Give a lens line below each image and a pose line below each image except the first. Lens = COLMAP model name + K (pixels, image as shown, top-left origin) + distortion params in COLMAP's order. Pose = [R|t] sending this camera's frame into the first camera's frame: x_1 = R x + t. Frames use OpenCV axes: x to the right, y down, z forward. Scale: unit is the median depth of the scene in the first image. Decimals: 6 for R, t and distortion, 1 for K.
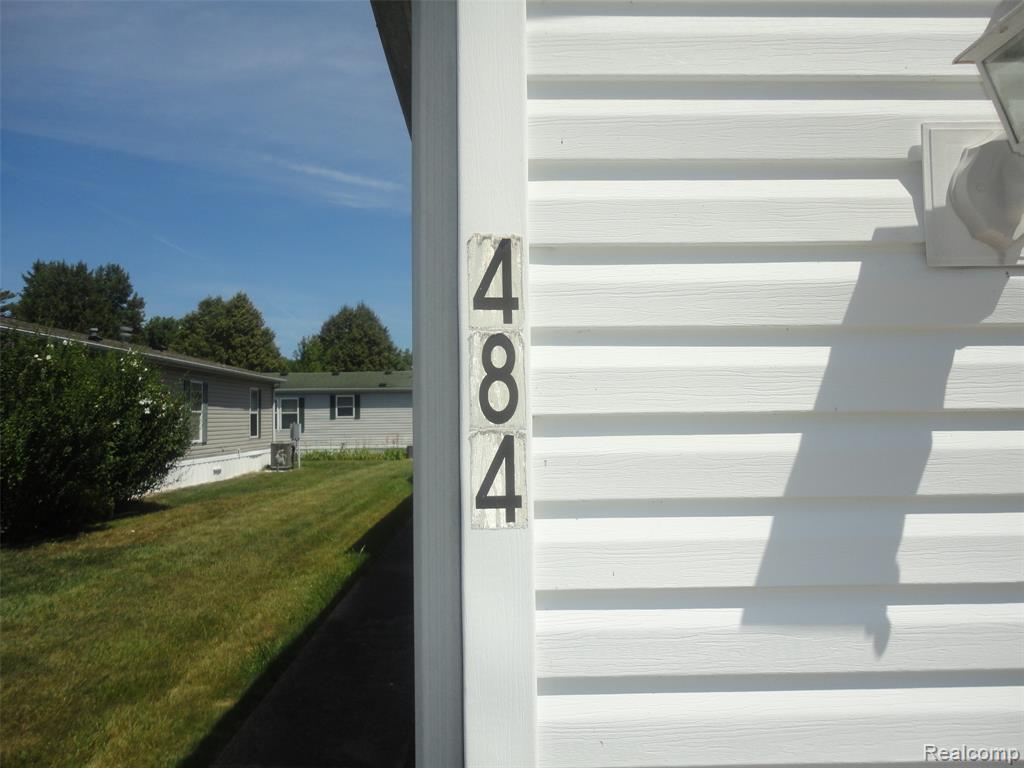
lens RADIAL K [[777.4, 0, 511.5], [0, 777.4, 384.6], [0, 0, 1]] dist [0.016836, 0.008932]
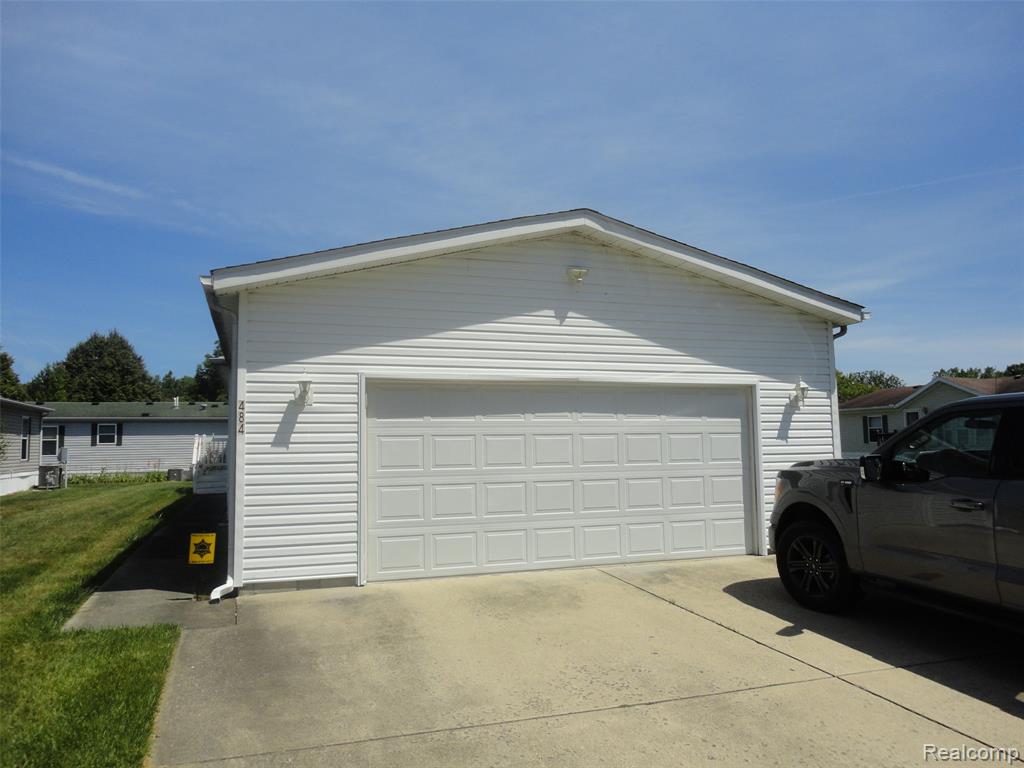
lens RADIAL K [[777.4, 0, 508.4], [0, 777.4, 378.6], [0, 0, 1]] dist [0.016836, 0.008932]
pose [[0.957625, 0.025323, 0.286902, 0.008709], [-0.011422, 0.998683, -0.050022, -0.001039], [-0.287791, 0.044625, 0.956653, -0.214998]]
